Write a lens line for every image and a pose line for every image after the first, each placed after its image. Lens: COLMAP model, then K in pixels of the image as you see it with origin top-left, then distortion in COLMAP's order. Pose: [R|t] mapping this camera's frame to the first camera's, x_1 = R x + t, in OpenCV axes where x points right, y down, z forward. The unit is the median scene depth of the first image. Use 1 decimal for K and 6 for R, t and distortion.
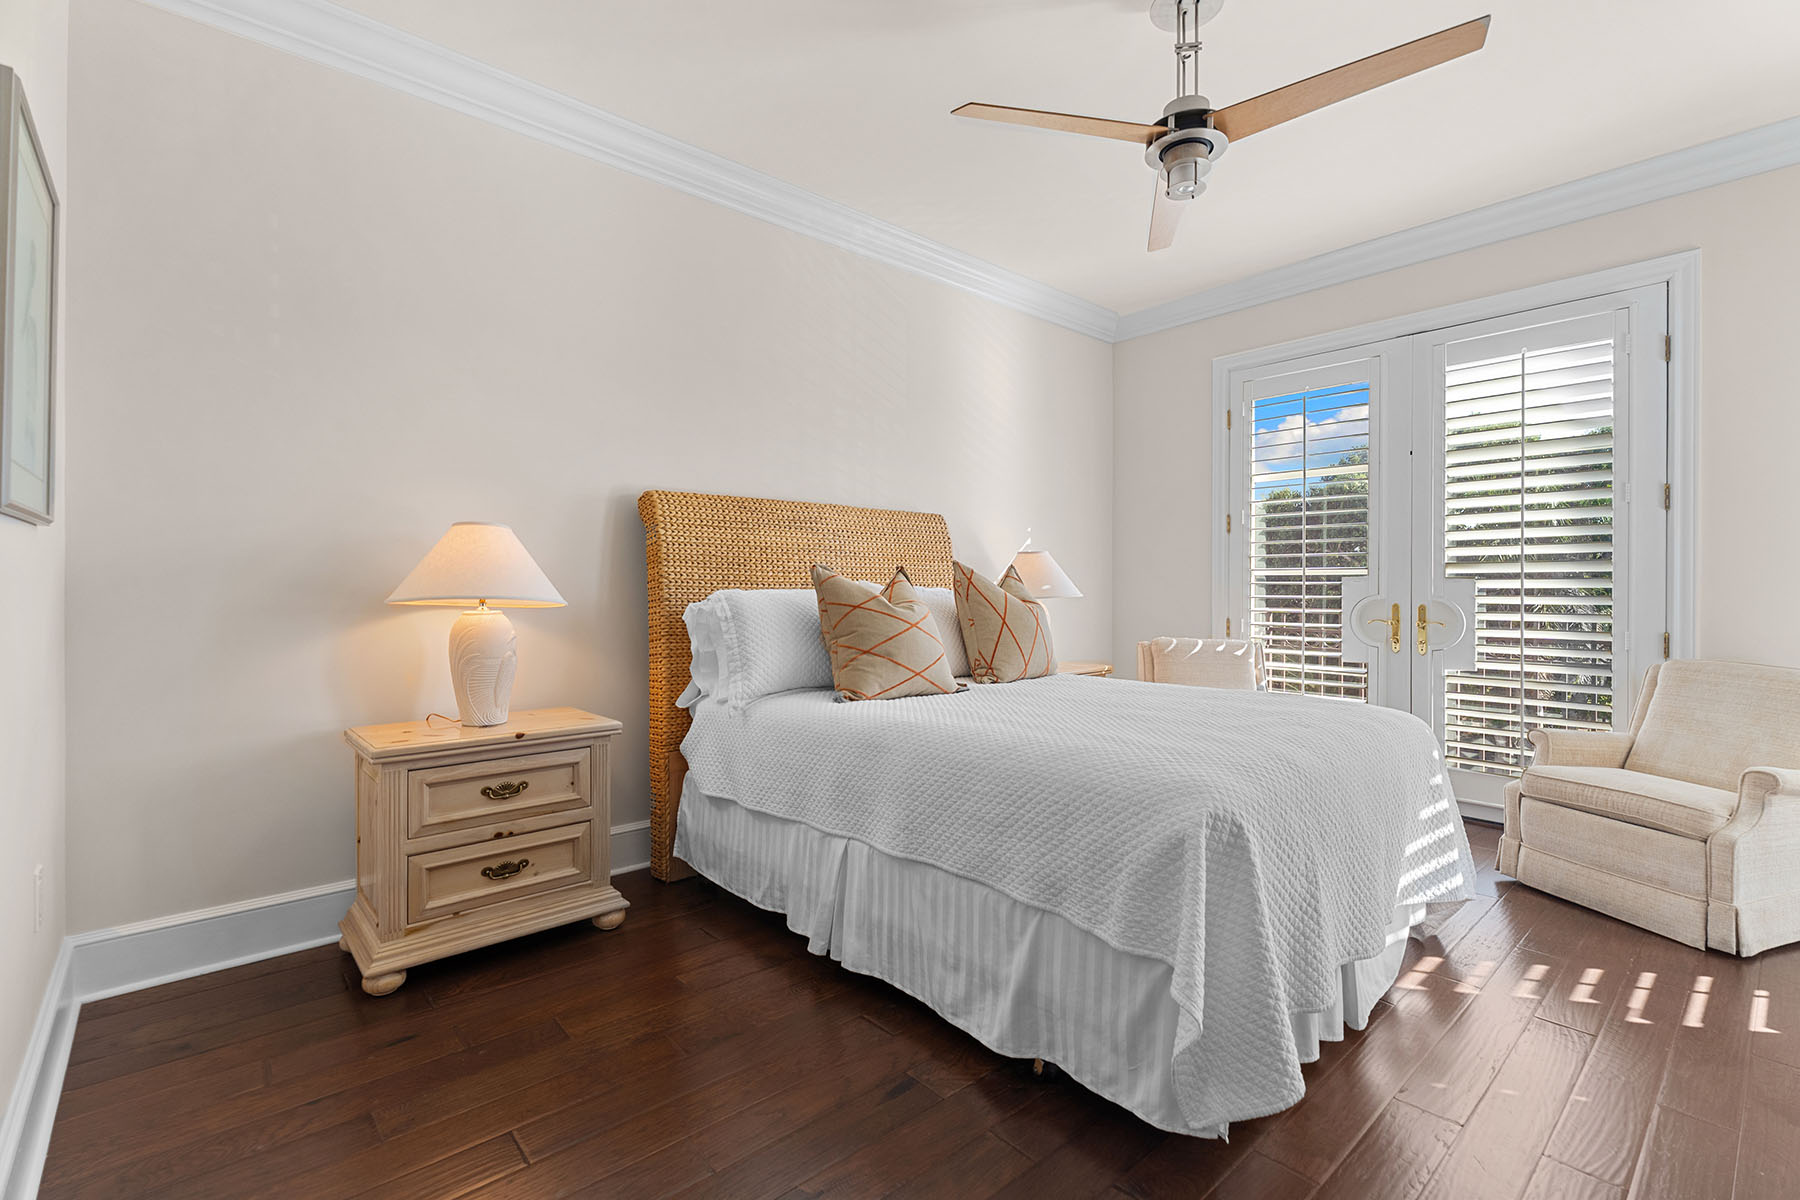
lens RADIAL K [[804.9, 0, 899.2], [0, 804.9, 595.3], [0, 0, 1]] dist [-0.000911, -0.002207]
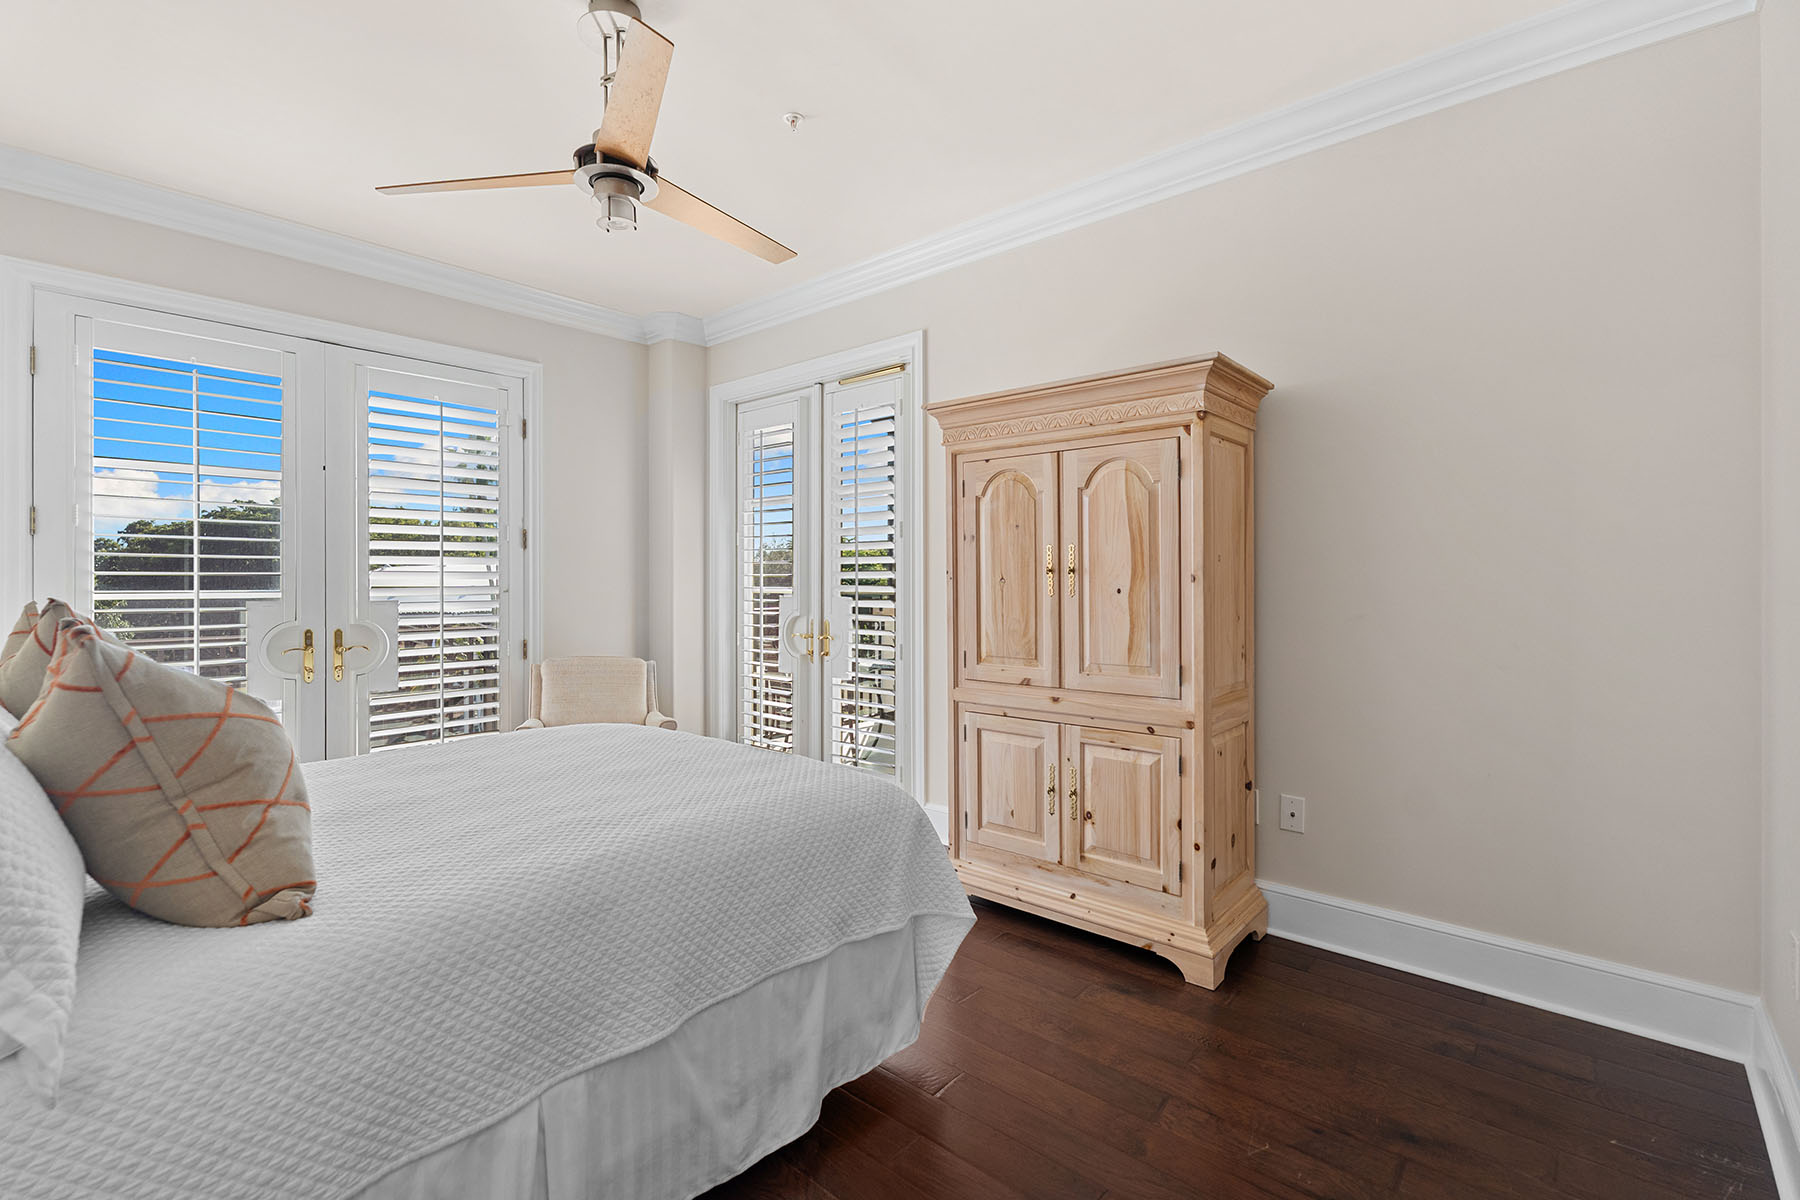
lens RADIAL K [[804.9, 0, 894.3], [0, 804.9, 589.4], [0, 0, 1]] dist [-0.000911, -0.002207]
pose [[-0.130083, -0.010337, 0.991449, -0.462173], [0.008547, 0.999897, 0.011546, -0.049430], [-0.991466, 0.009976, -0.129982, 0.559920]]
